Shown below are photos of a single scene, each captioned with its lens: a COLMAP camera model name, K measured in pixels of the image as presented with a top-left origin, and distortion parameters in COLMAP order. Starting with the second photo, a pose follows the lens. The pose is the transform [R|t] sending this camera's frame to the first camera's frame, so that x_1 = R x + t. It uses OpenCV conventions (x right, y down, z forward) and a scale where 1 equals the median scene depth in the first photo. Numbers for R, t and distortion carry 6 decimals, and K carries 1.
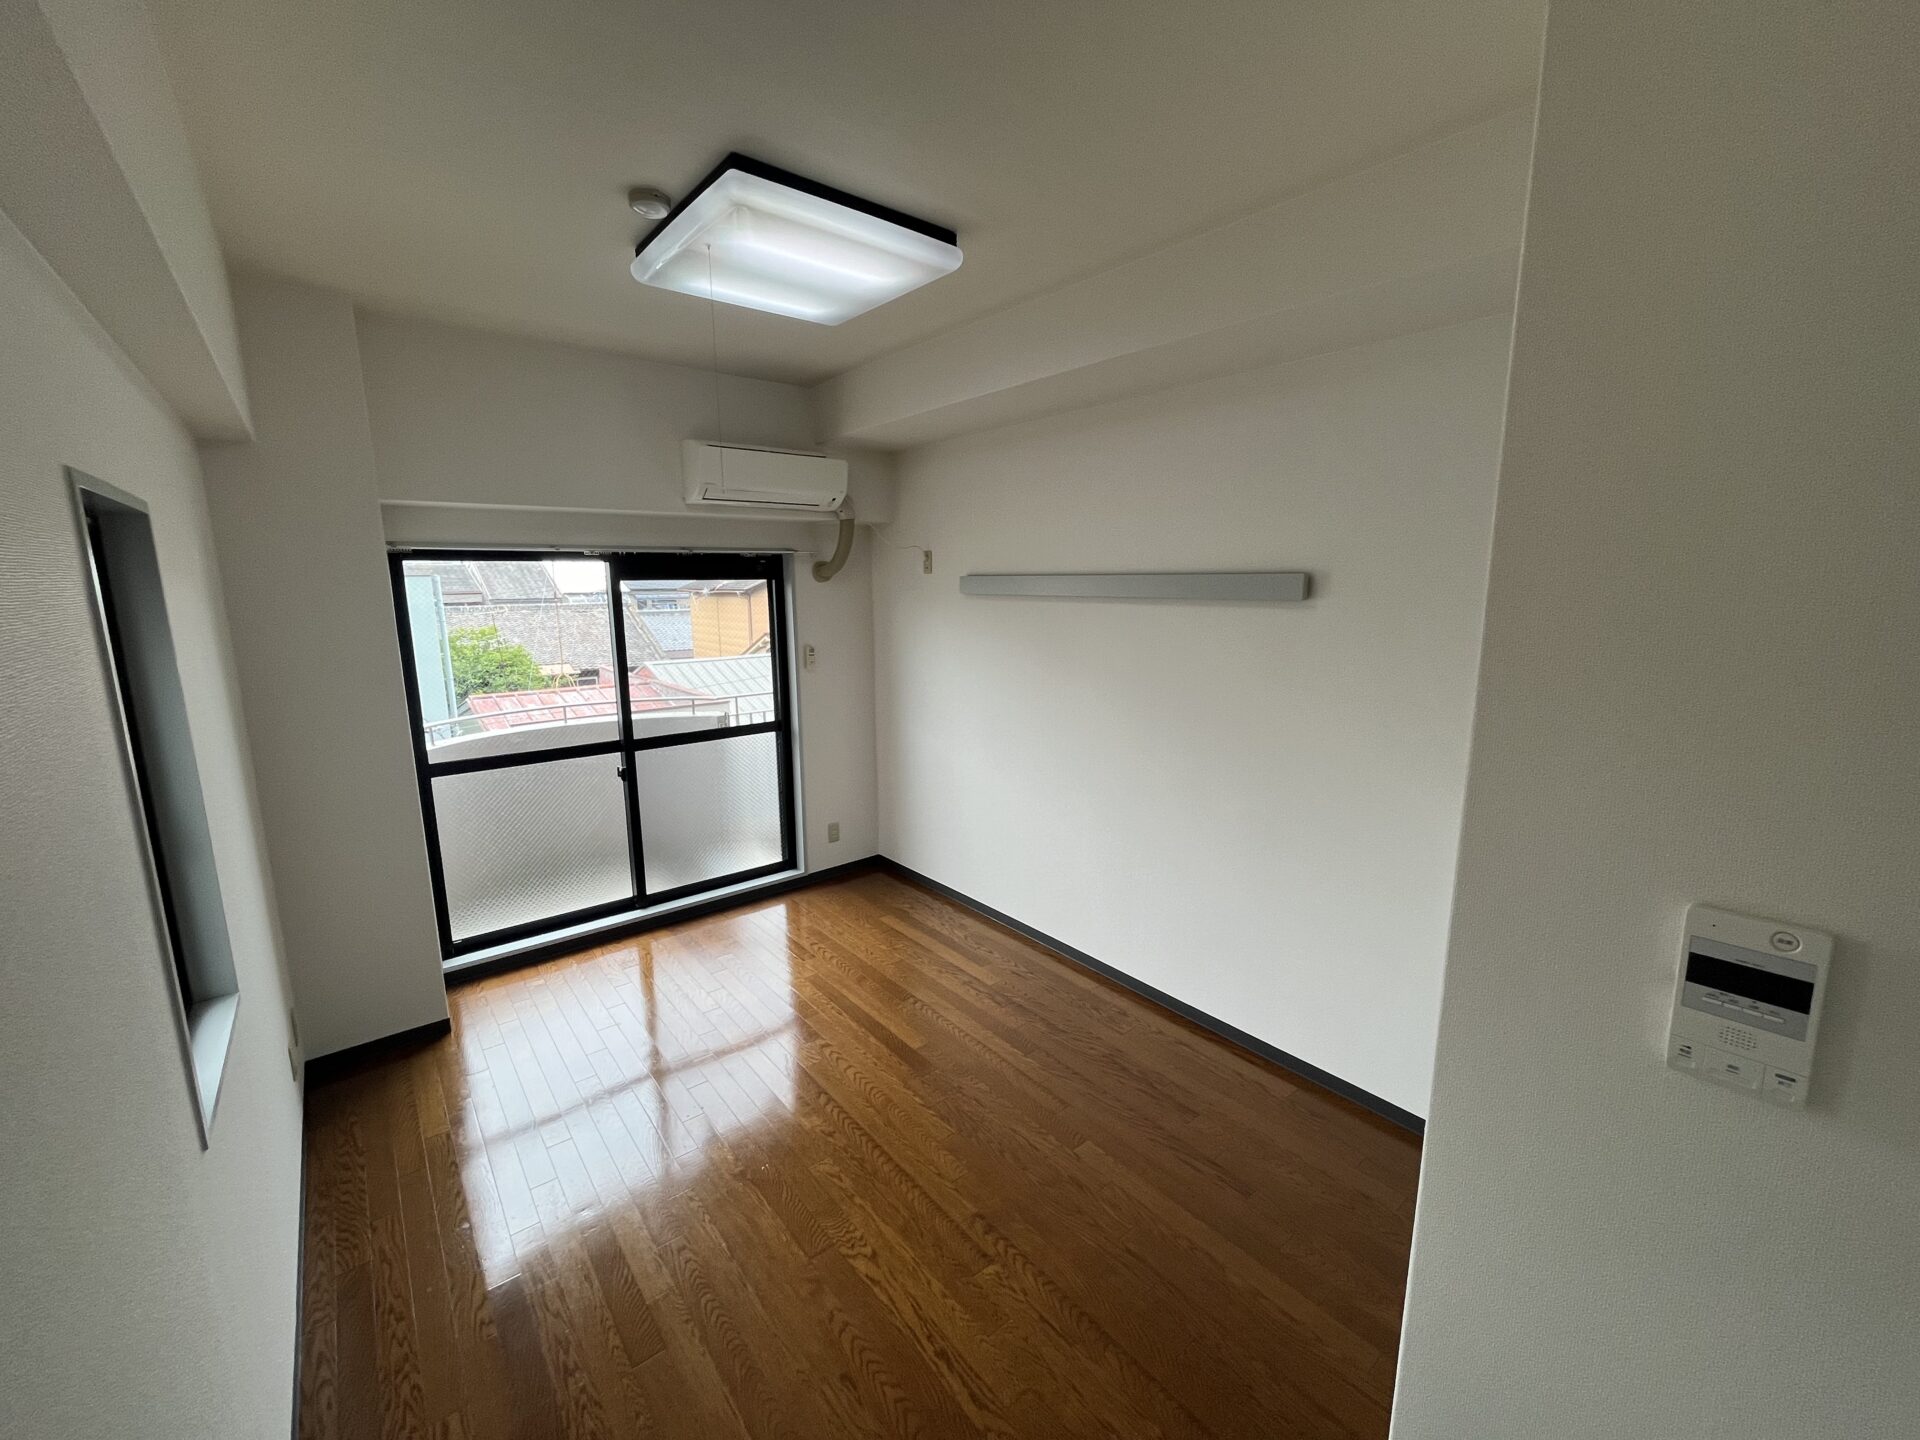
lens RADIAL K [[779.2, 0, 960.0], [0, 779.2, 720.0], [0, 0, 1]] dist [-0.002045, -0.000103]
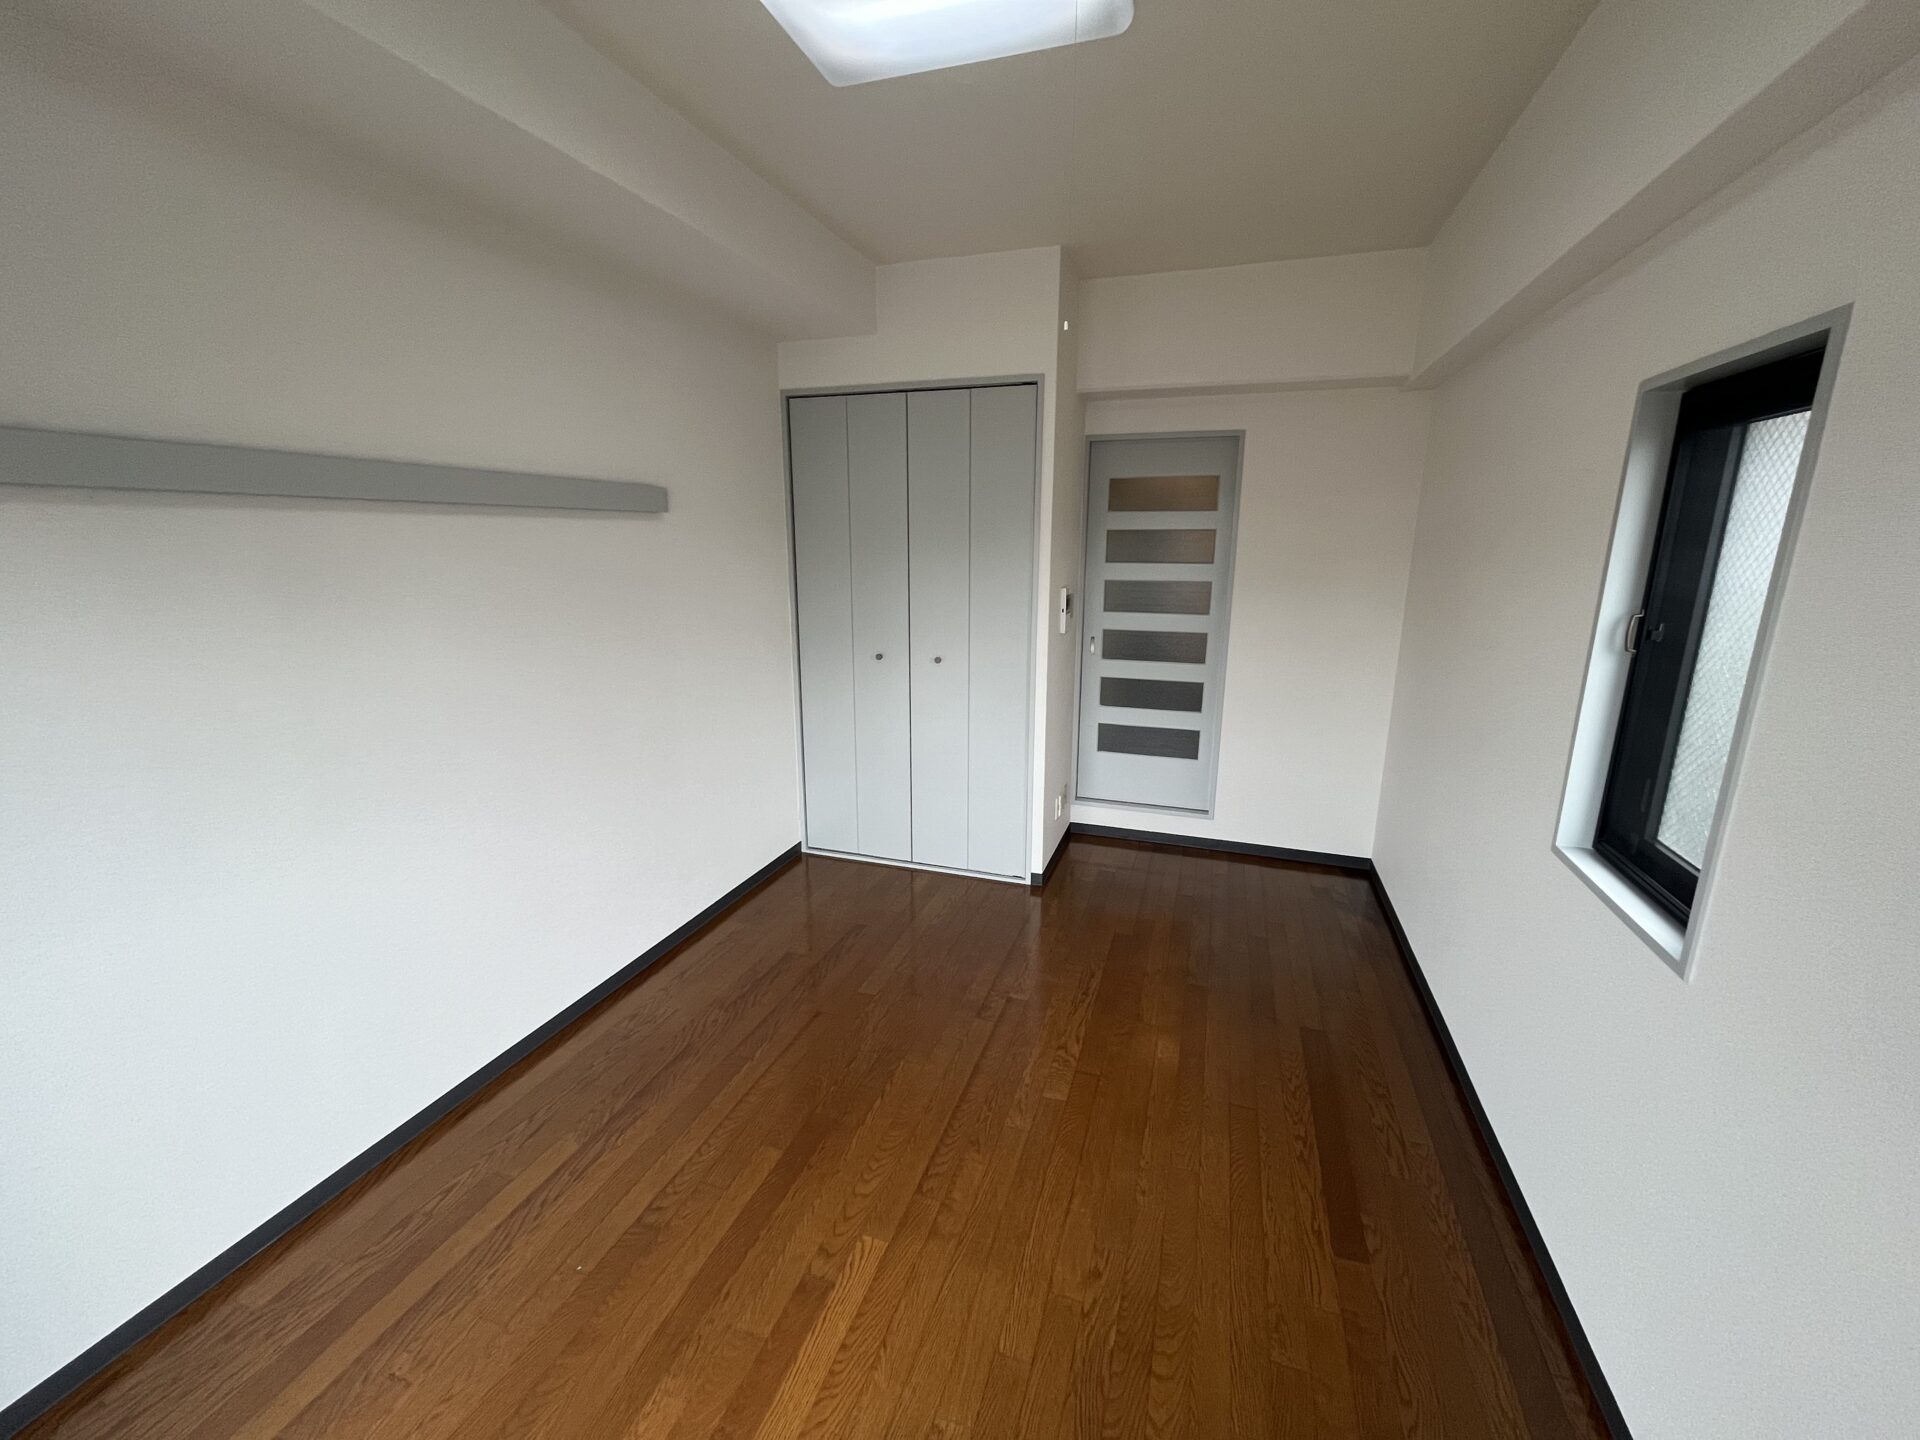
lens RADIAL K [[769.2, 0, 960.0], [0, 769.2, 720.0], [0, 0, 1]] dist [0.000240, 0.000006]
pose [[-0.535744, -0.194329, 0.821715, -0.267387], [0.150164, 0.935717, 0.319194, -0.058835], [-0.830921, 0.294399, -0.472123, 0.452097]]
